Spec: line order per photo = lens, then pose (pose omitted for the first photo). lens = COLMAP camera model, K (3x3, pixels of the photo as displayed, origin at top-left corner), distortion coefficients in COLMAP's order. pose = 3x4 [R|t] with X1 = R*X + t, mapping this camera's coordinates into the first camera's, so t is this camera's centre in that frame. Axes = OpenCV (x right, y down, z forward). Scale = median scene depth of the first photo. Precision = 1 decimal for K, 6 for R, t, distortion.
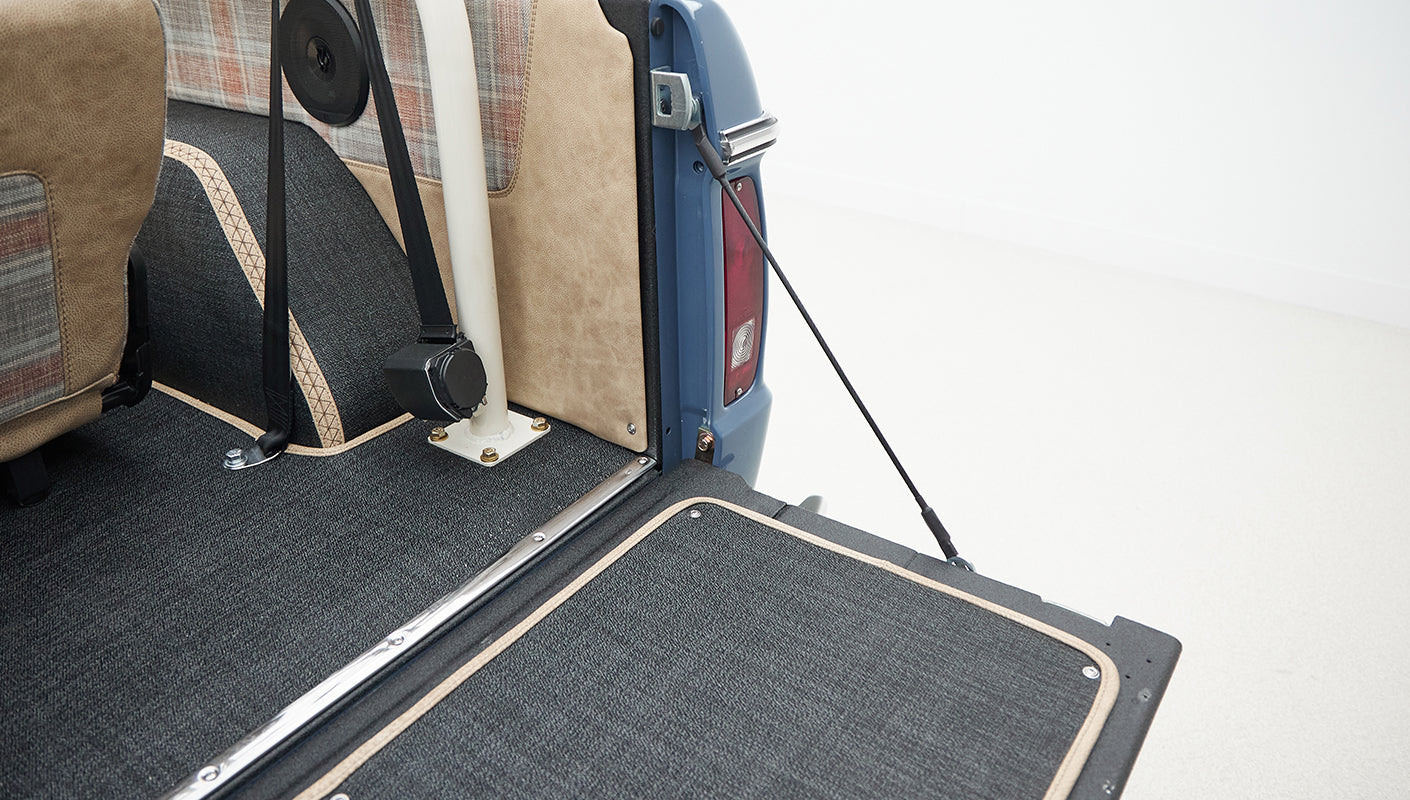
lens RADIAL K [[1066.6, 0, 701.5], [0, 1066.6, 357.8], [0, 0, 1]] dist [0.002498, -0.006977]
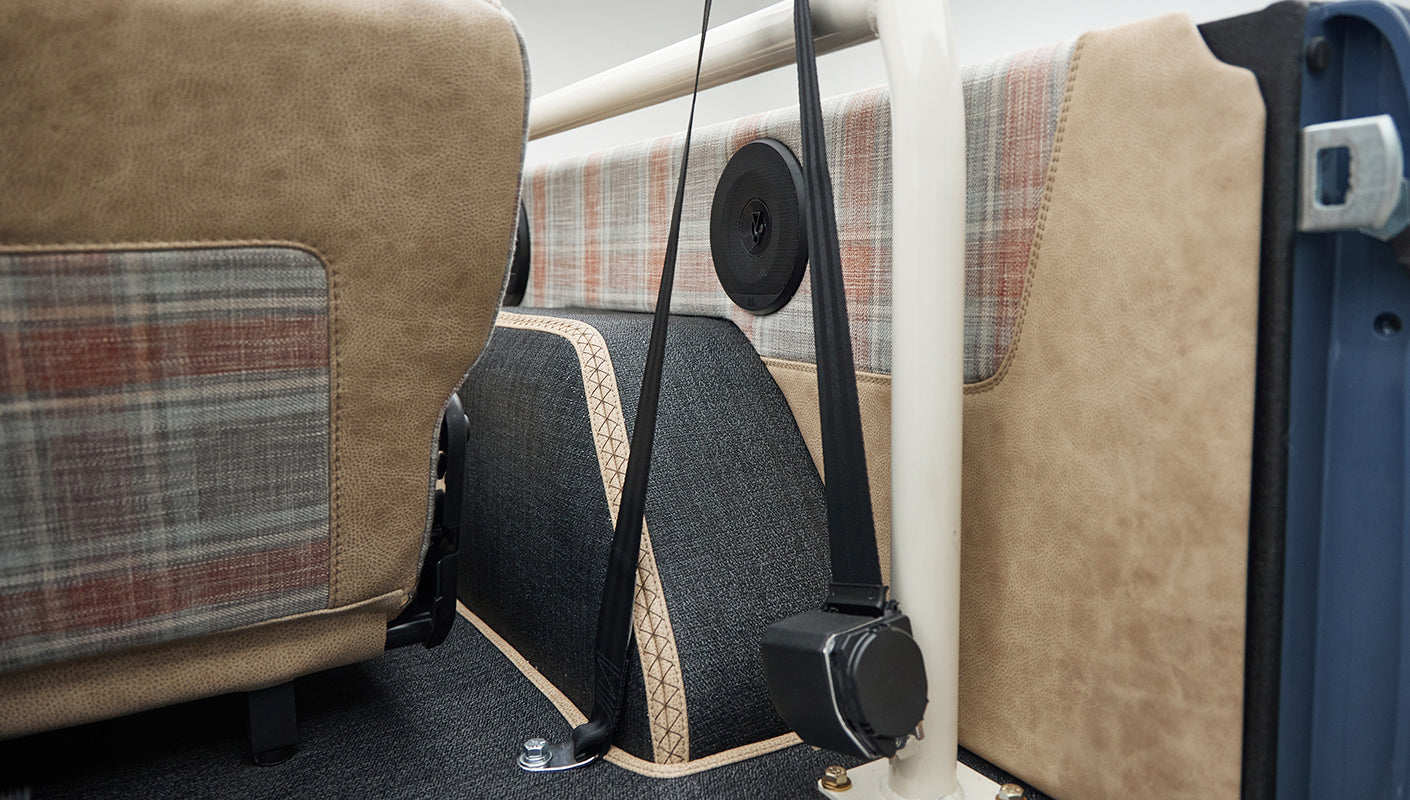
lens RADIAL K [[1003.3, 0, 713.1], [0, 1003.3, 360.4], [0, 0, 1]] dist [0.002661, -0.010617]
pose [[0.911361, 0.036022, -0.410029, -0.093727], [-0.172706, 0.937697, -0.301490, 0.036012], [0.373623, 0.345581, 0.860802, 0.440087]]
